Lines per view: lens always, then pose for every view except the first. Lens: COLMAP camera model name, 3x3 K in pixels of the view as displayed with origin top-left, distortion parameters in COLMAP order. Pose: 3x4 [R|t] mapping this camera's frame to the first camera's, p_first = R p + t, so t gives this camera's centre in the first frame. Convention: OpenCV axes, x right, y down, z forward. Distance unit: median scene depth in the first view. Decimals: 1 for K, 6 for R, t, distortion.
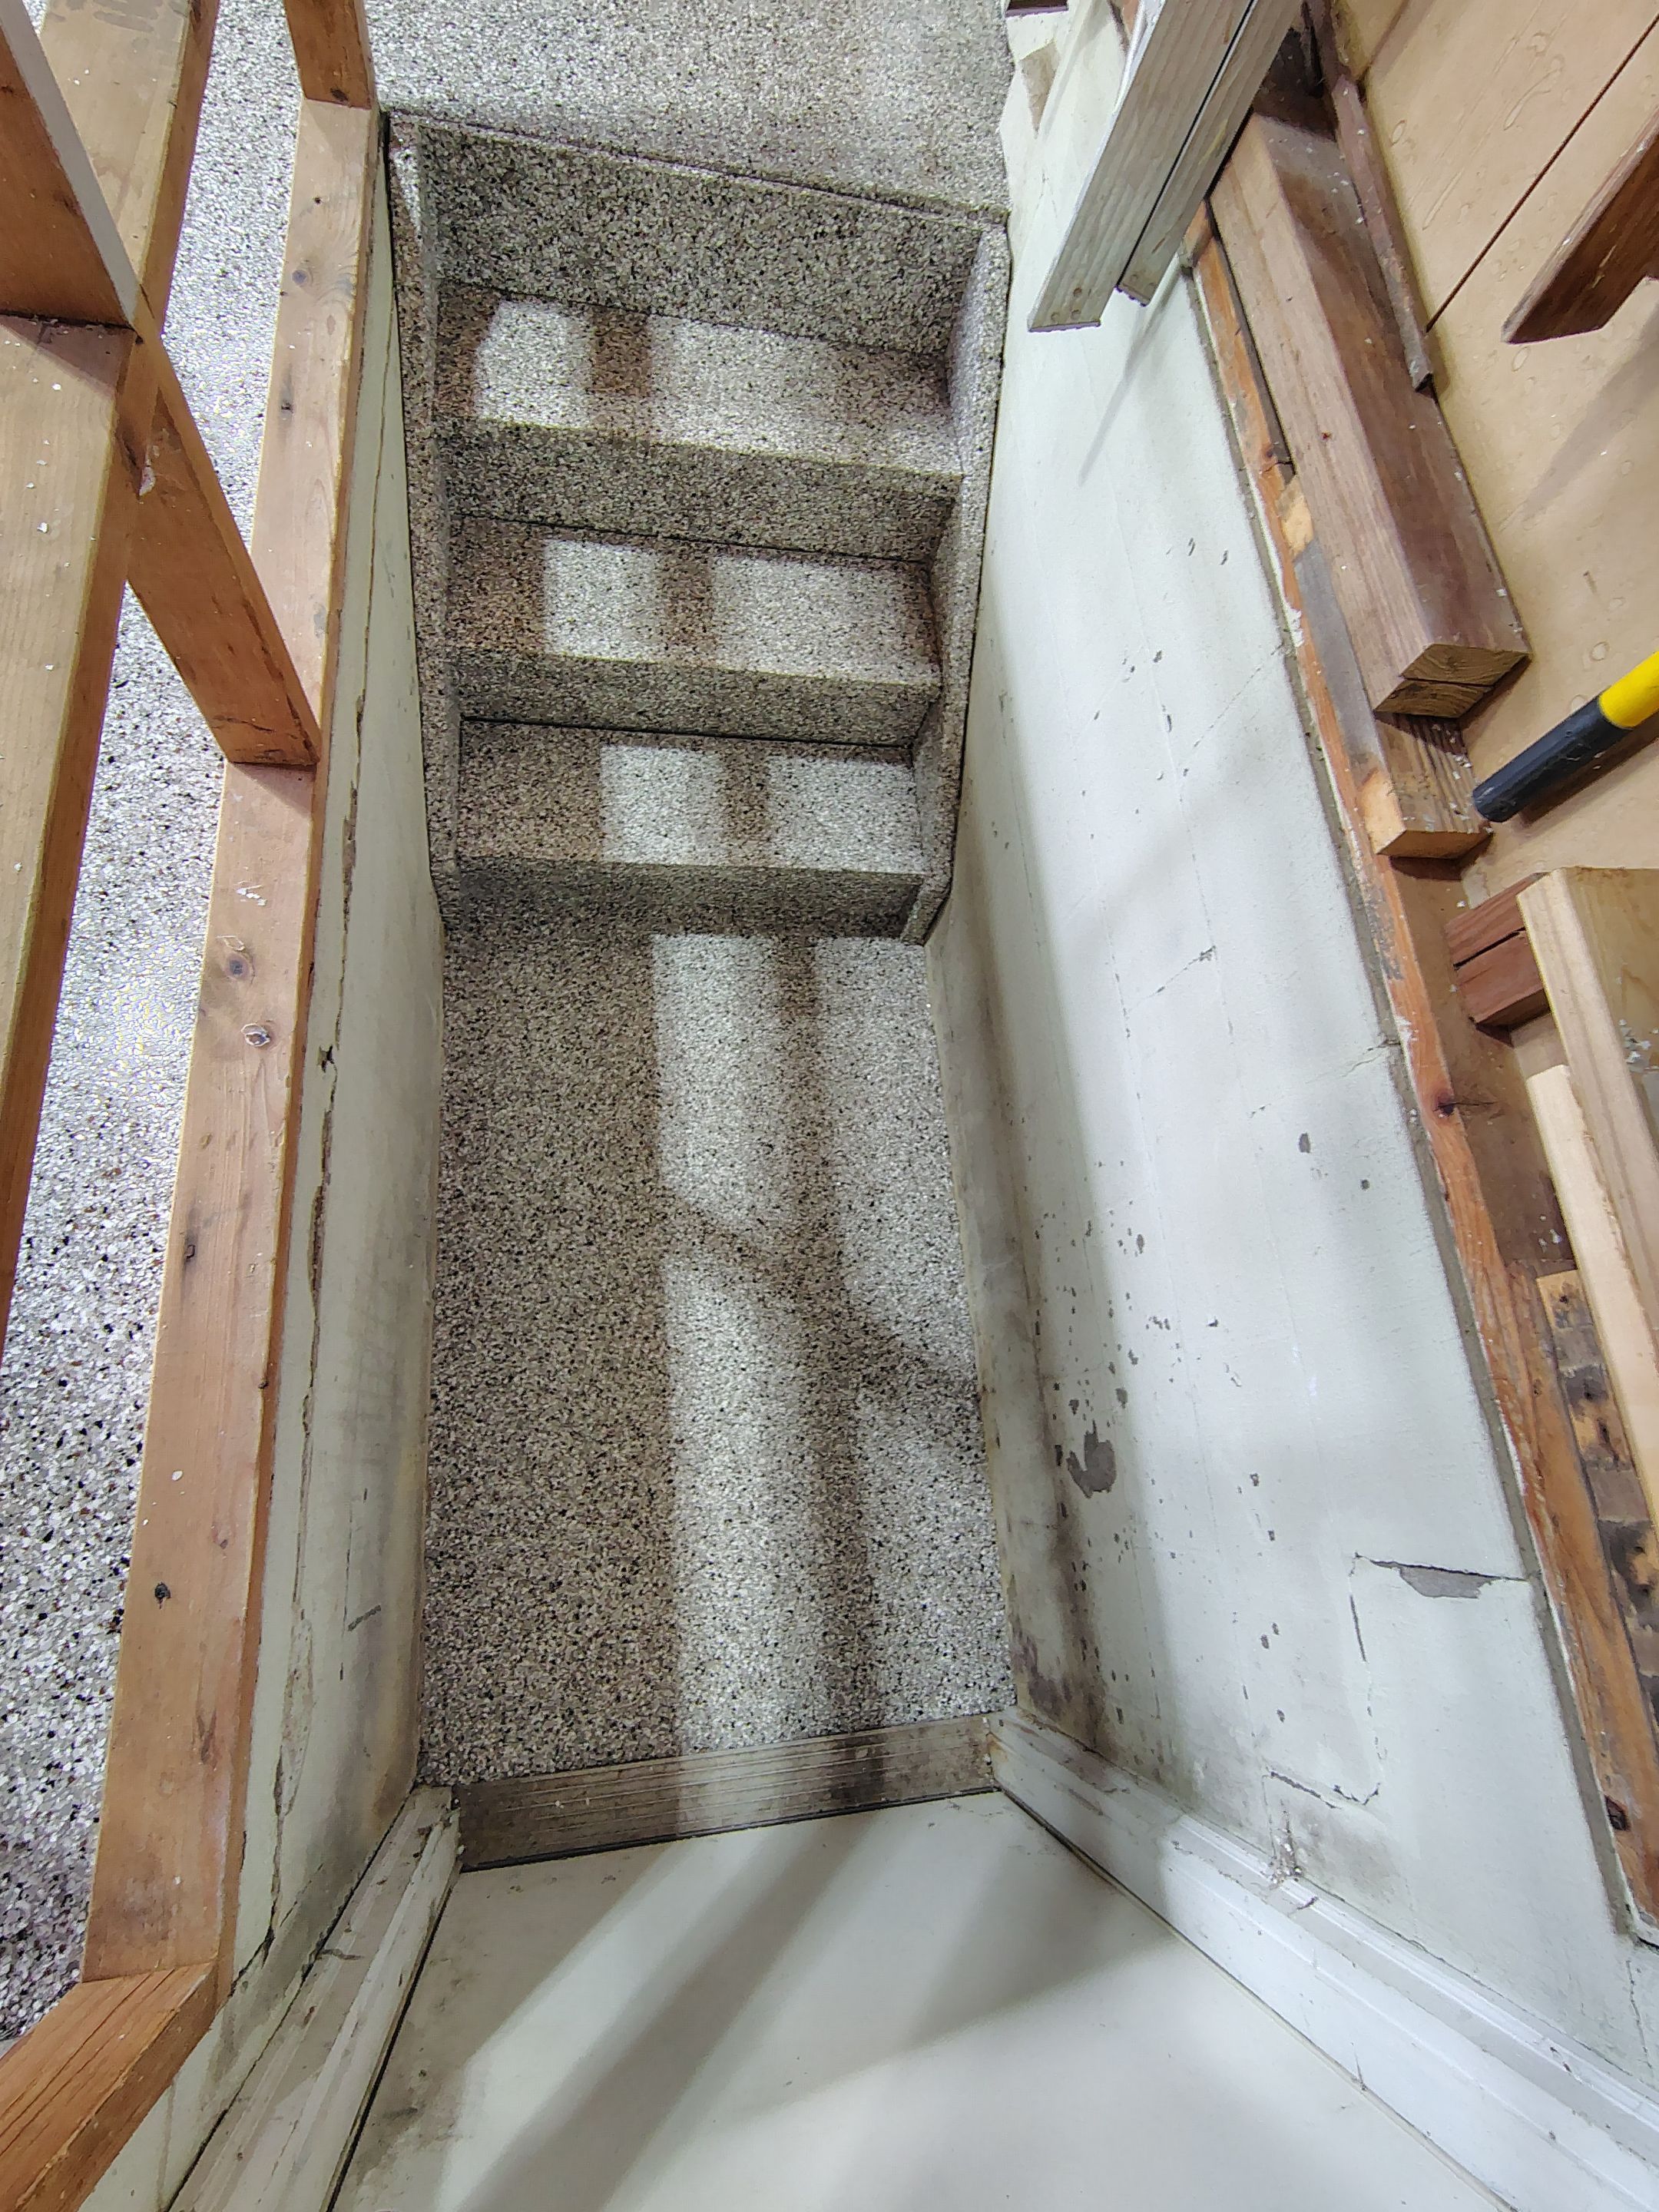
lens RADIAL K [[1017.8, 0, 819.8], [0, 1017.8, 1094.8], [0, 0, 1]] dist [-0.001482, 0.000020]
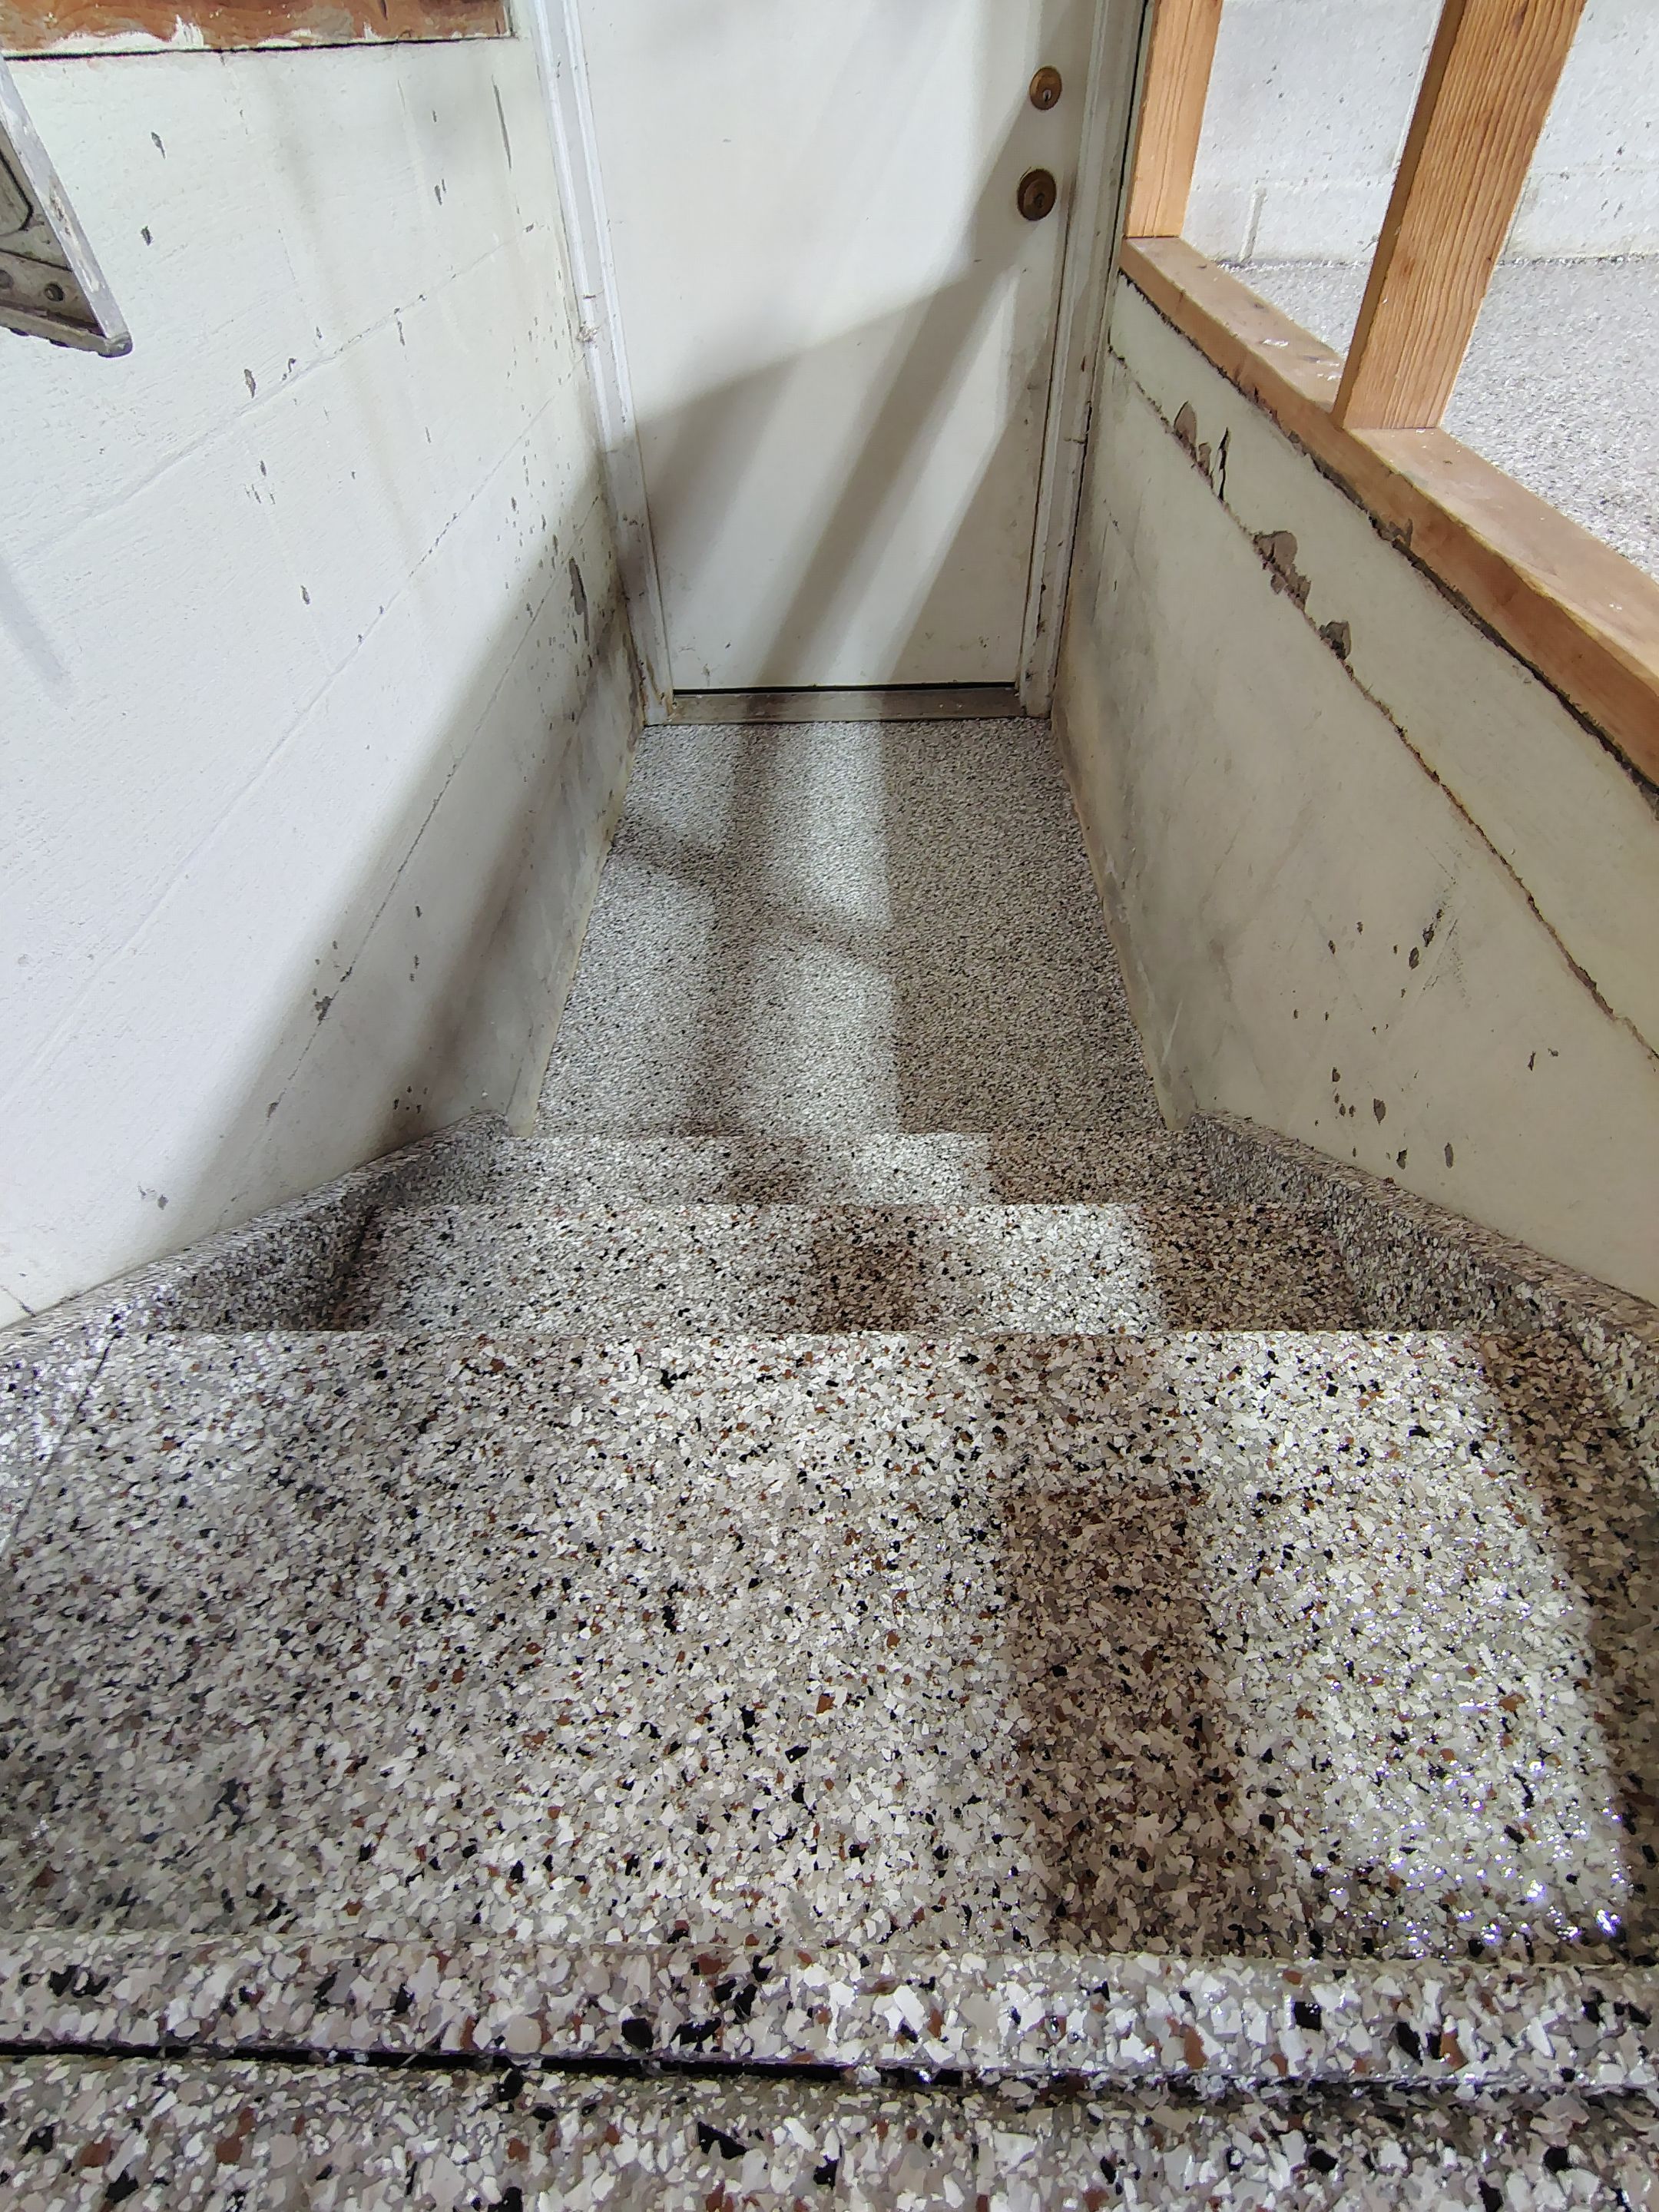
lens RADIAL K [[1017.8, 0, 817.5], [0, 1017.8, 1112.0], [0, 0, 1]] dist [-0.001482, 0.000020]
pose [[-0.982411, -0.180087, -0.049380, -0.065722], [0.045131, -0.485584, 0.873024, -0.833168], [-0.181198, 0.855440, 0.485170, 0.687824]]
